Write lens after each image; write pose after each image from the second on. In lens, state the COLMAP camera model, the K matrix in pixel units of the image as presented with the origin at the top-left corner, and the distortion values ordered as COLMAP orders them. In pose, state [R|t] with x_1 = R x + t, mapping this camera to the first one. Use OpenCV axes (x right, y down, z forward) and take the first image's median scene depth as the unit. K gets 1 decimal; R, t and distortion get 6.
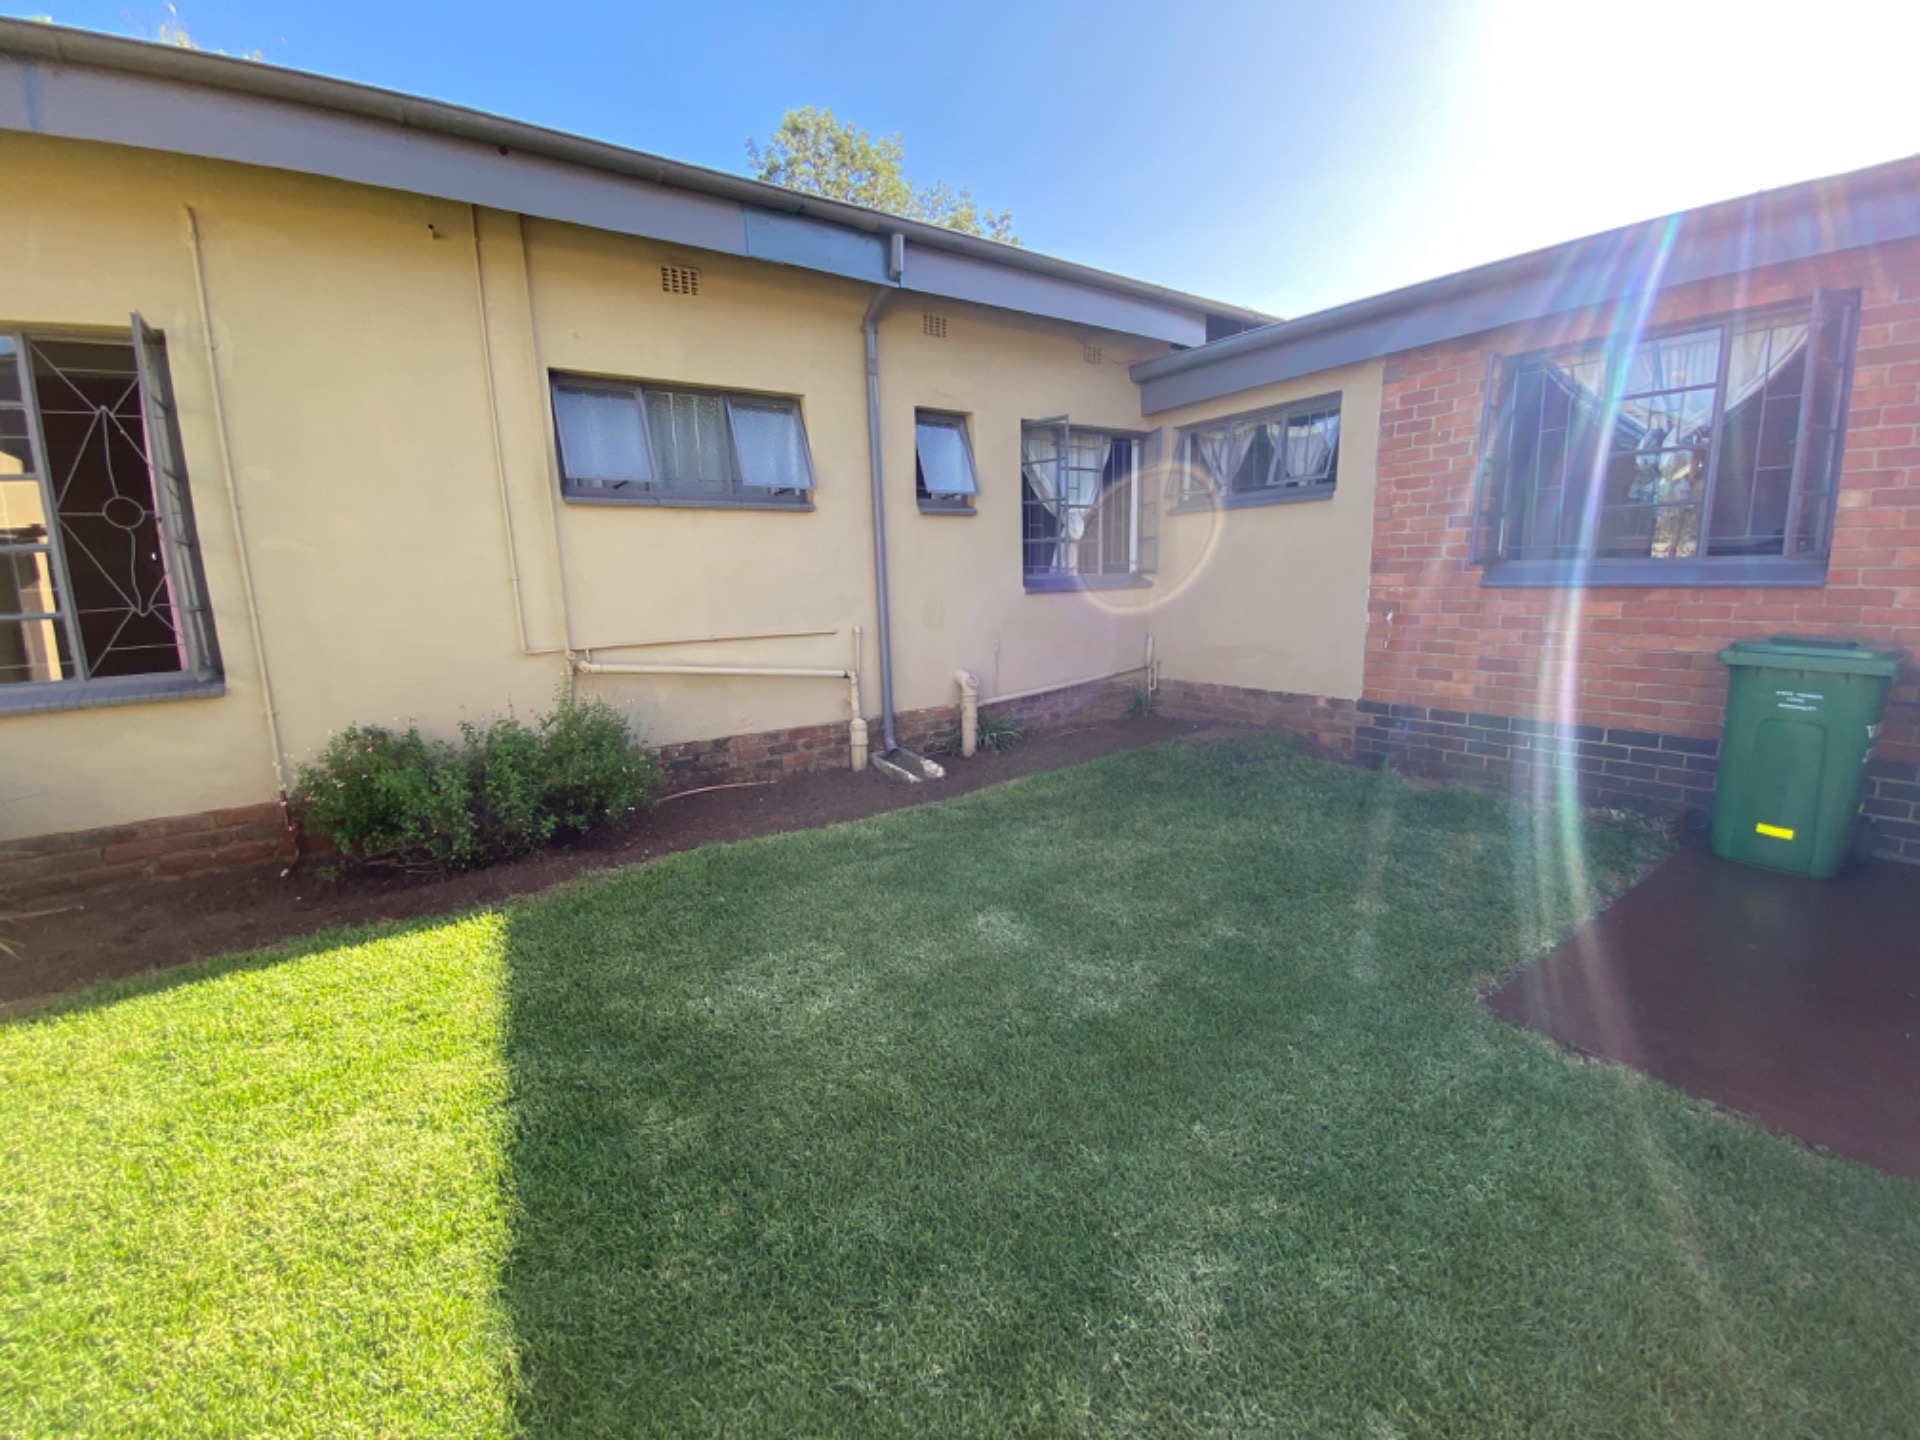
lens RADIAL K [[789.8, 0, 961.5], [0, 789.8, 720.2], [0, 0, 1]] dist [-0.022791, -0.002311]
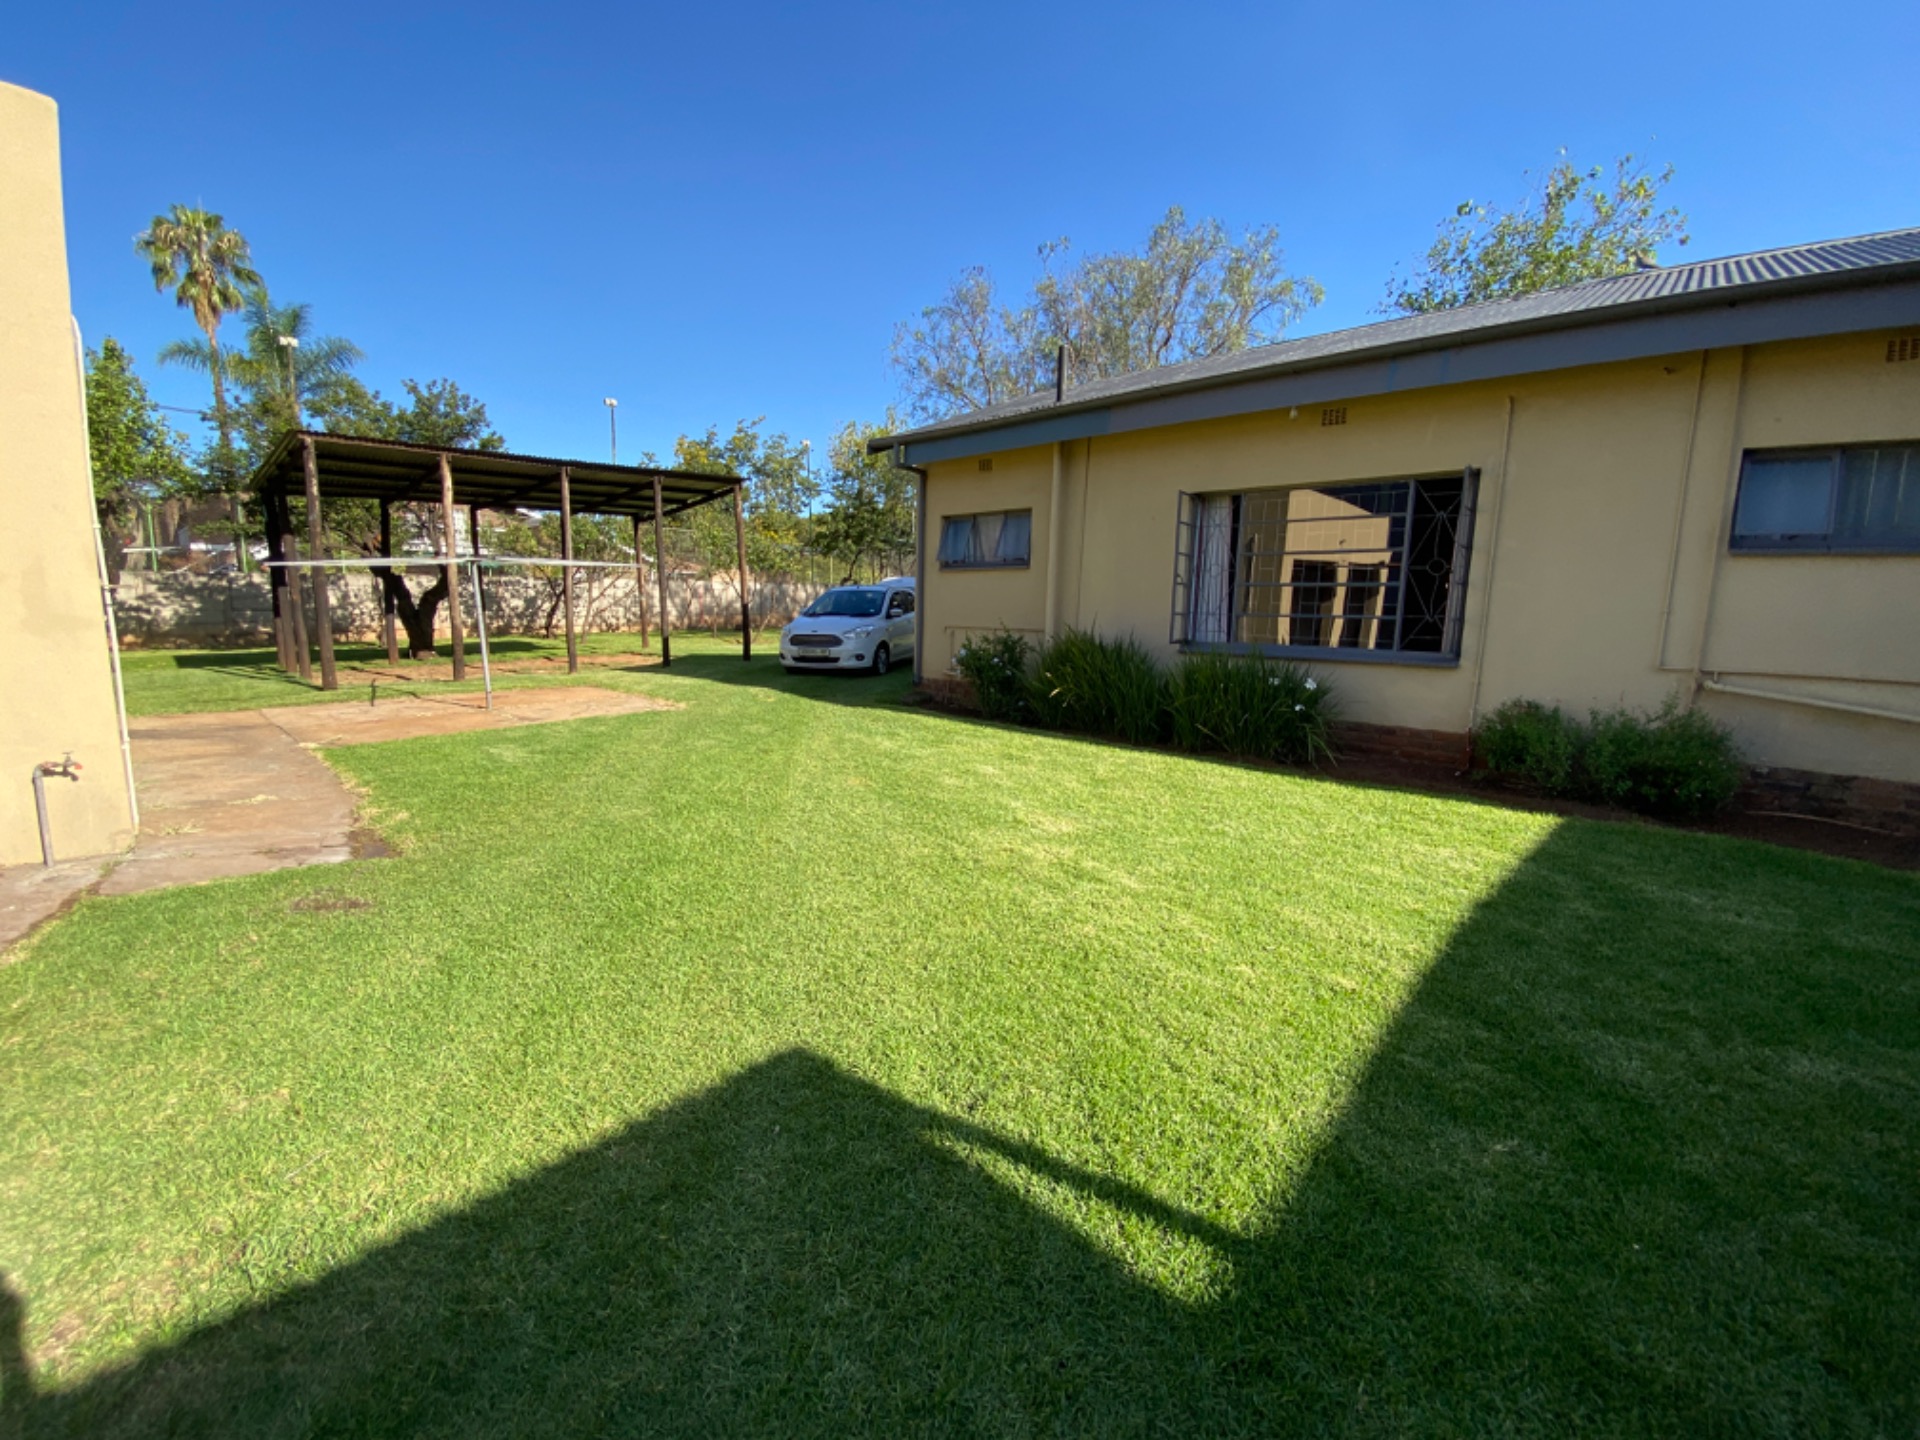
lens RADIAL K [[789.8, 0, 952.6], [0, 789.8, 724.2], [0, 0, 1]] dist [-0.022791, -0.002311]
pose [[0.213562, 0.184199, -0.959407, 0.499396], [-0.203433, 0.968920, 0.140742, 0.070257], [0.955514, 0.165117, 0.244397, -0.480961]]
